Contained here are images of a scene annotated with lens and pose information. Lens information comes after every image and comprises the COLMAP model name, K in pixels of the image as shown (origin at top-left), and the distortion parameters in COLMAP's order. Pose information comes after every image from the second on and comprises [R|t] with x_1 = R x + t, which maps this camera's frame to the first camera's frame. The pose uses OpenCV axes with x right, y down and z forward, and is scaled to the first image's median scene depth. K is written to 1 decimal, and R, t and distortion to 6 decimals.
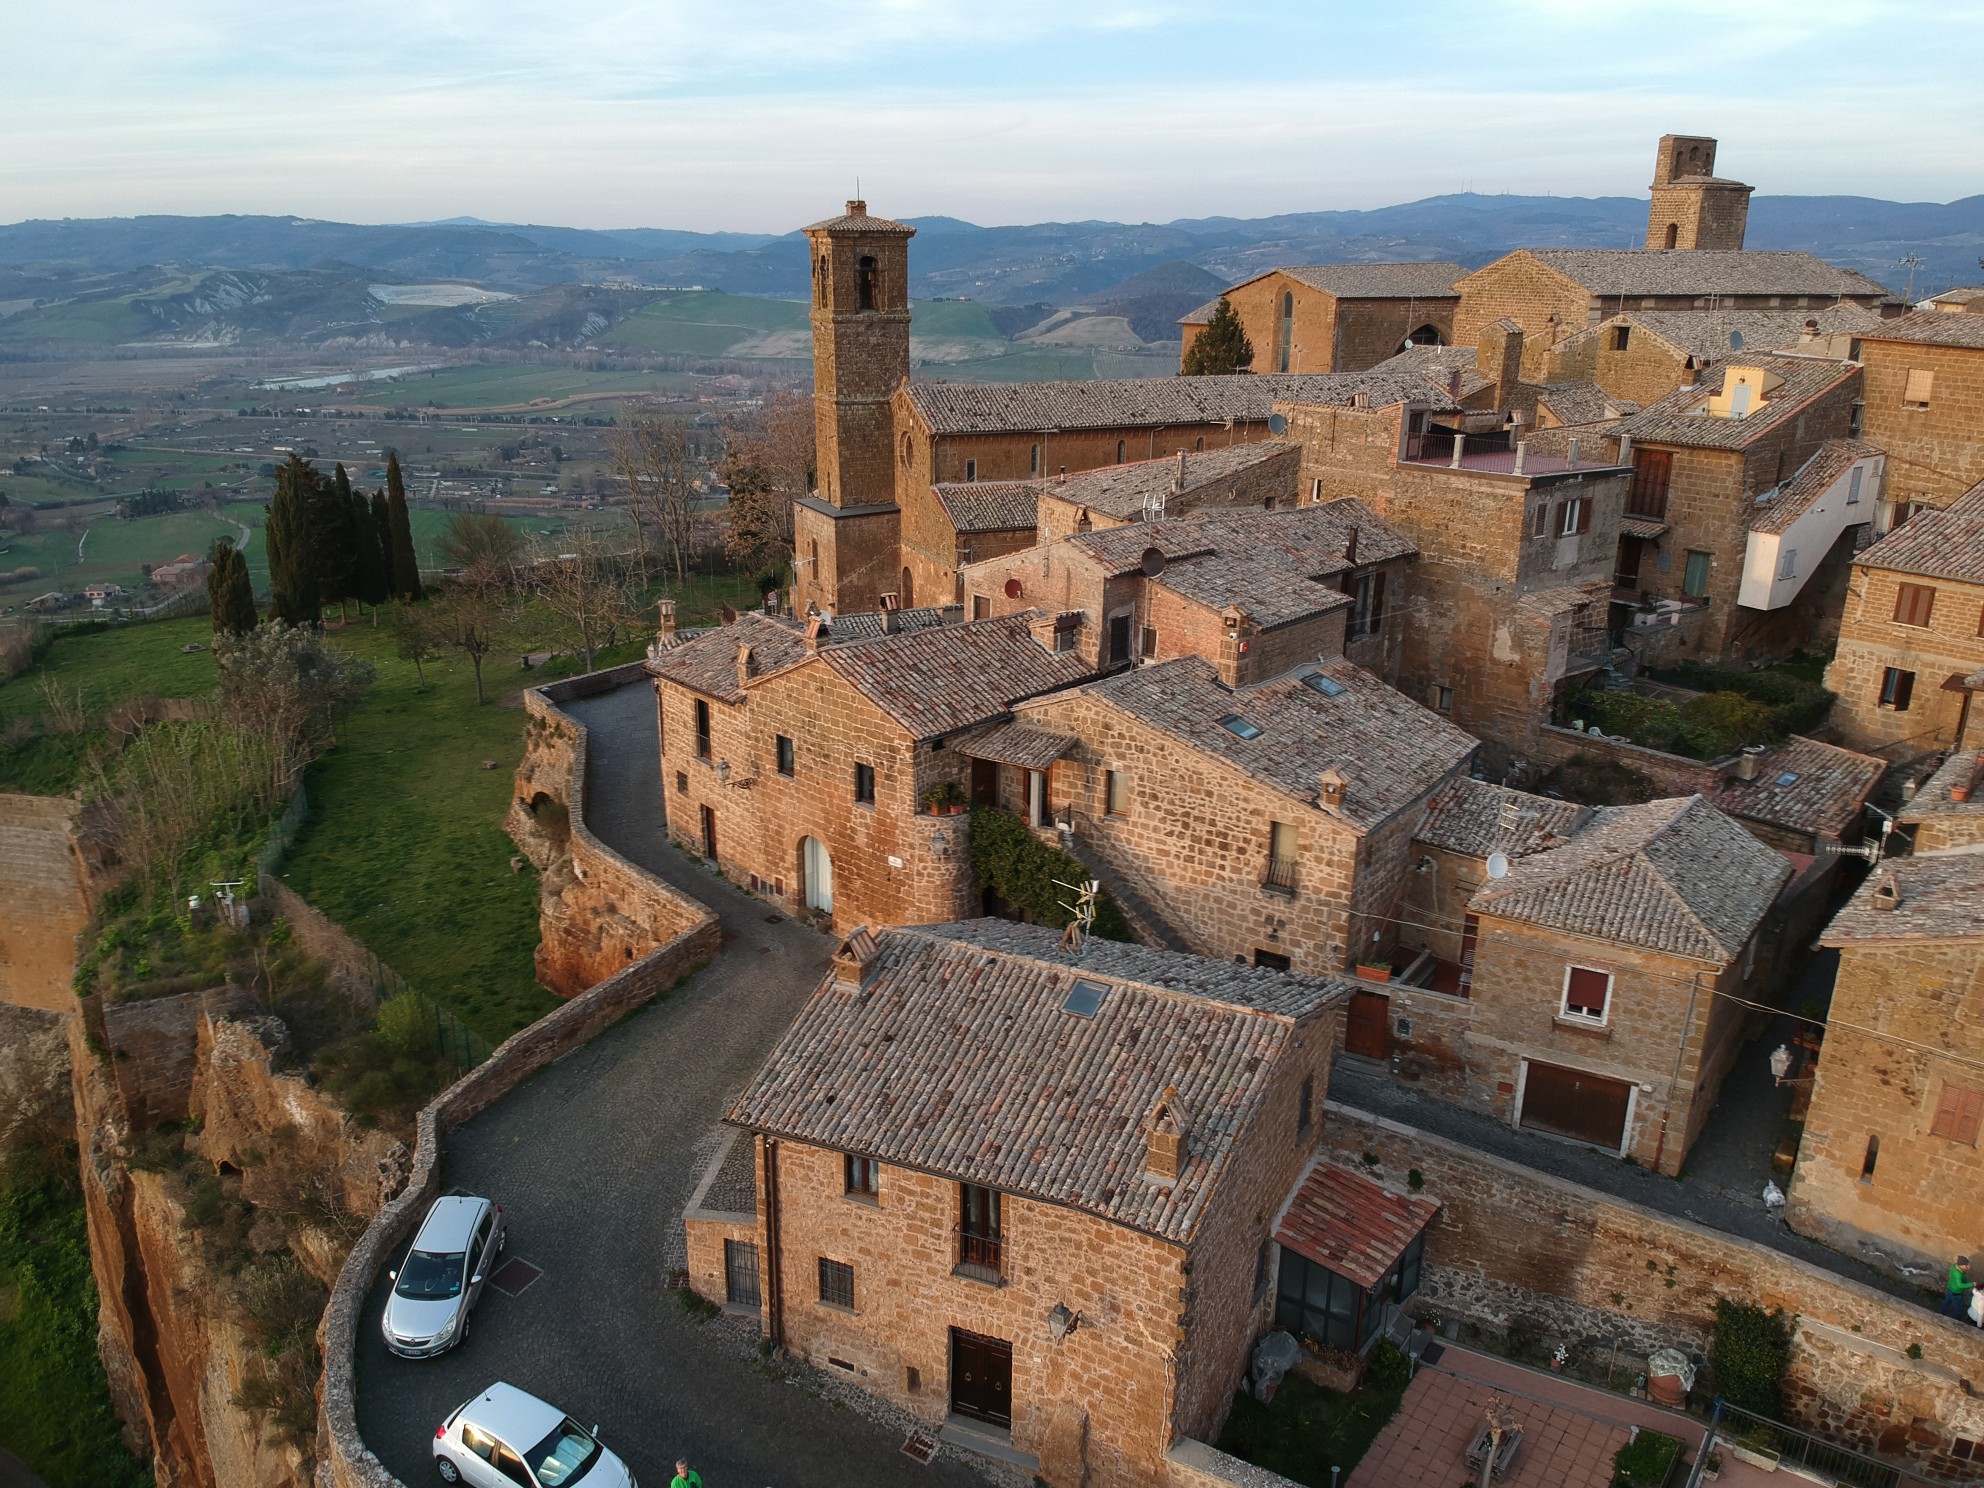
lens RADIAL K [[1446.6, 0, 984.3], [0, 1446.6, 760.4], [0, 0, 1]] dist [0.109999, -0.193706]
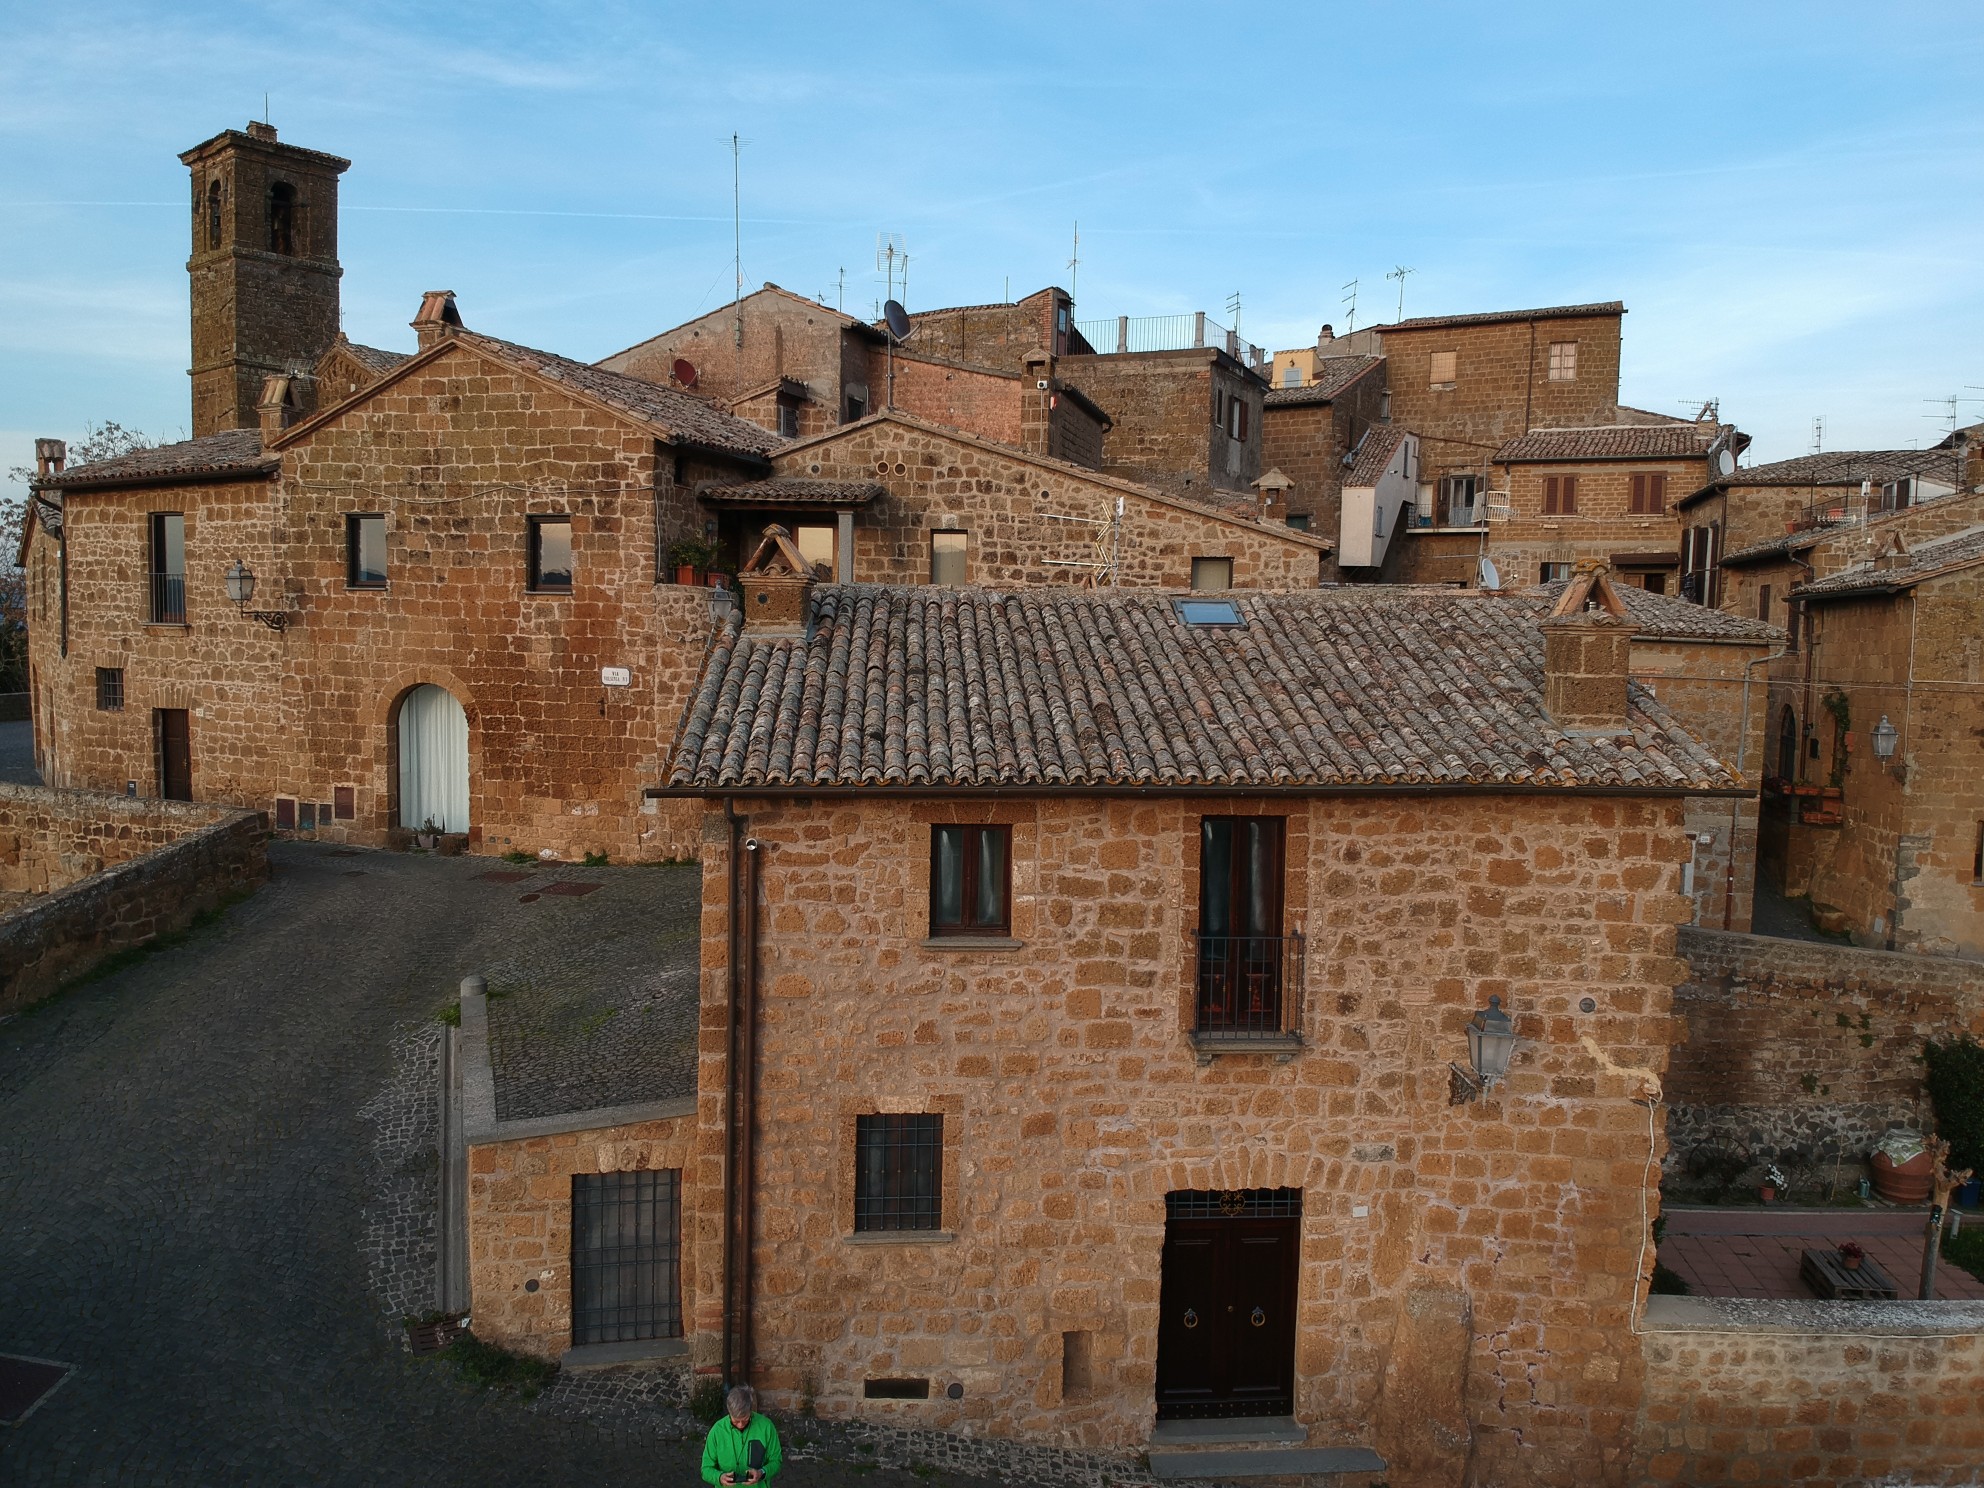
lens RADIAL K [[1456.6, 0, 974.4], [0, 1456.6, 747.0], [0, 0, 1]] dist [0.087315, -0.151793]
pose [[0.882330, -0.026620, 0.469879, -0.235606], [0.140737, 0.967637, -0.209454, 0.268076], [-0.449096, 0.250937, 0.857521, 0.466782]]
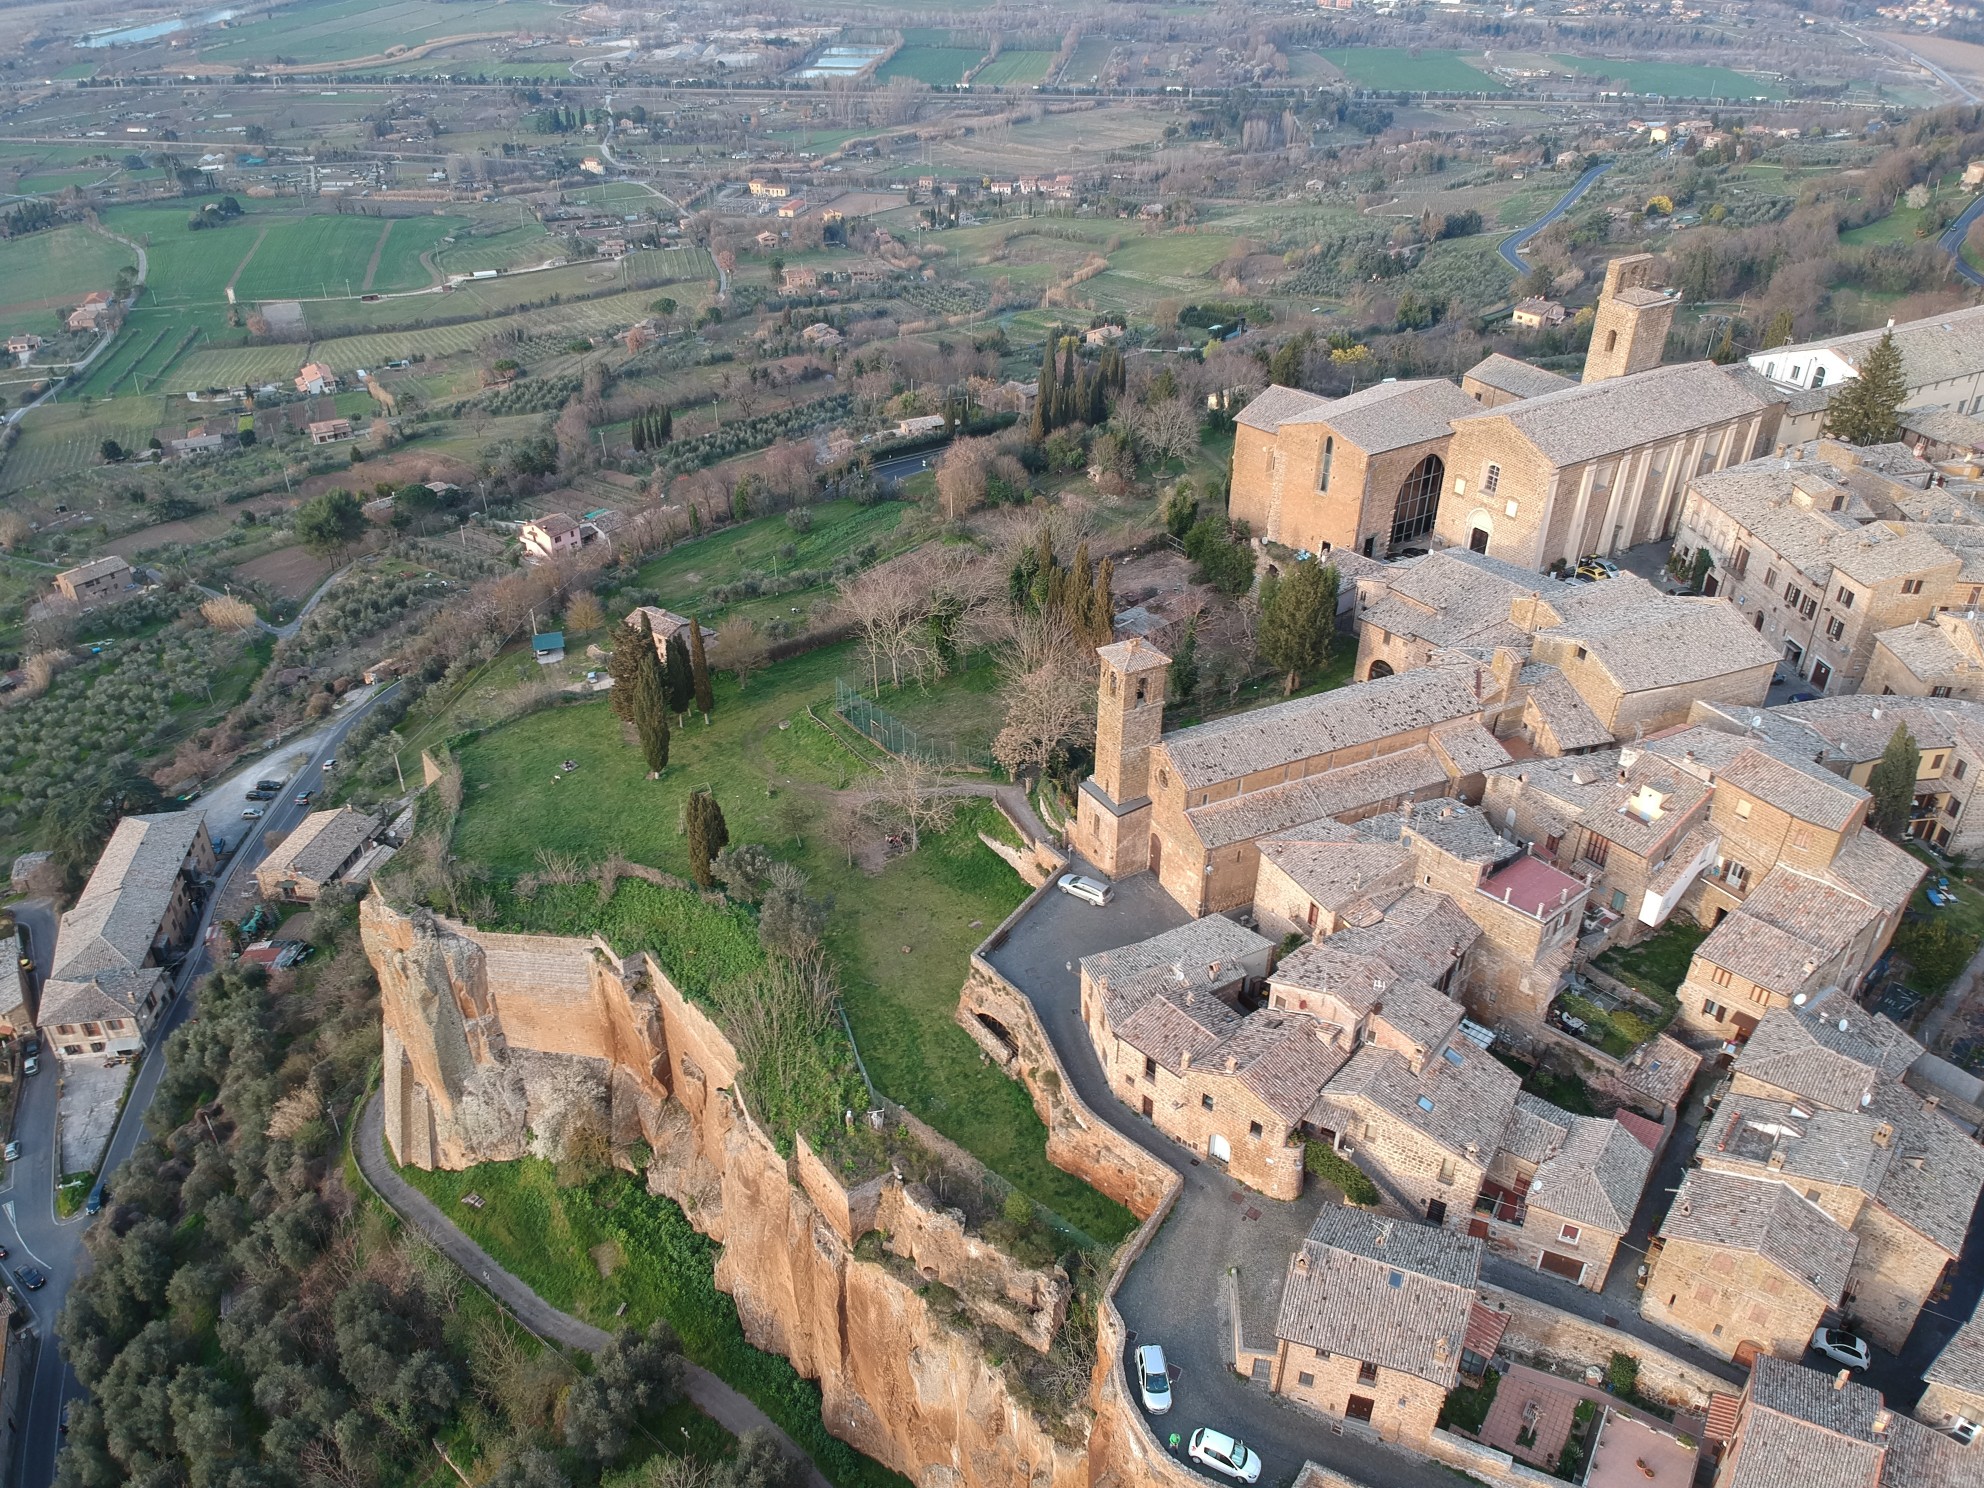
lens RADIAL K [[1456.6, 0, 974.4], [0, 1456.6, 747.0], [0, 0, 1]] dist [0.087315, -0.151793]
pose [[0.997210, -0.045744, 0.058986, -0.686119], [0.030598, 0.971285, 0.235944, -1.215972], [-0.068085, -0.233480, 0.969975, -1.137020]]
